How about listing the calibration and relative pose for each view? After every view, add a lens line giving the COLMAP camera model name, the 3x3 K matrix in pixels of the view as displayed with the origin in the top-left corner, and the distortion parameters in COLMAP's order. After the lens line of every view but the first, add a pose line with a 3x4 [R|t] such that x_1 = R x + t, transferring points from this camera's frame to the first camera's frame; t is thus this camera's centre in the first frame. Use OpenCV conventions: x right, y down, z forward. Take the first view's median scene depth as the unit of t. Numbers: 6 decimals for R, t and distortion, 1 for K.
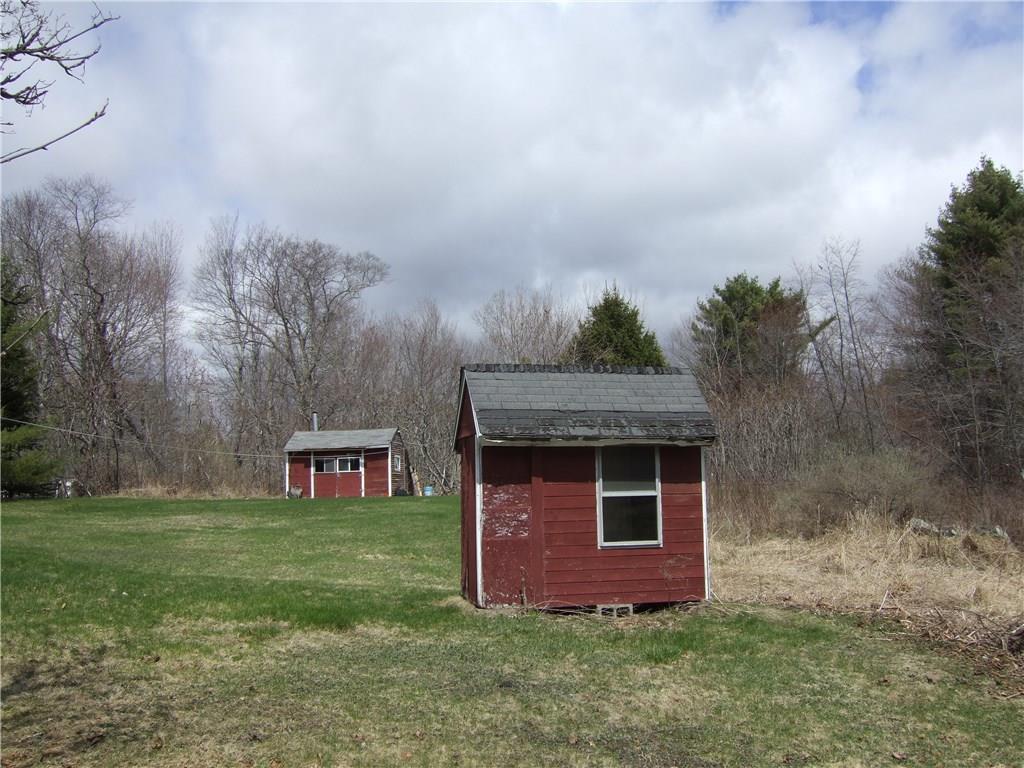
lens RADIAL K [[927.5, 0, 512.0], [0, 927.5, 384.0], [0, 0, 1]] dist [0.002099, 0.000330]
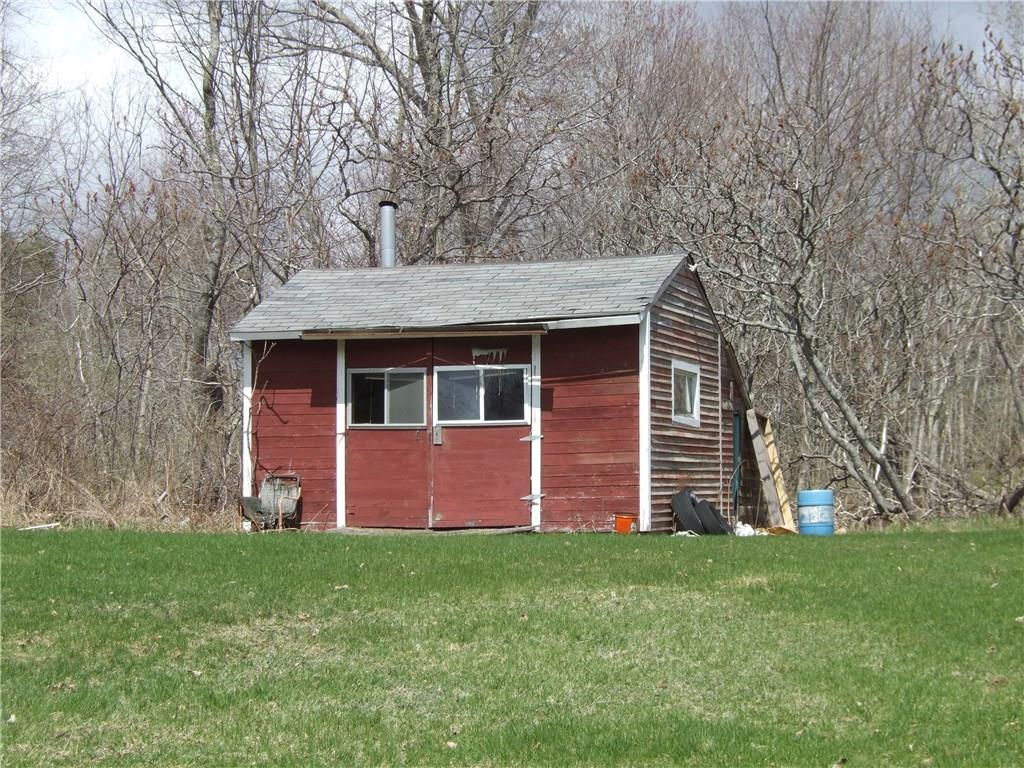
lens RADIAL K [[1938.7, 0, 512.0], [0, 1938.7, 384.0], [0, 0, 1]] dist [0.004138, -0.017973]
pose [[0.963564, 0.012082, -0.267206, -0.030547], [0.005483, 0.997877, 0.064893, 0.050579], [0.267423, -0.063994, 0.961452, 0.507504]]
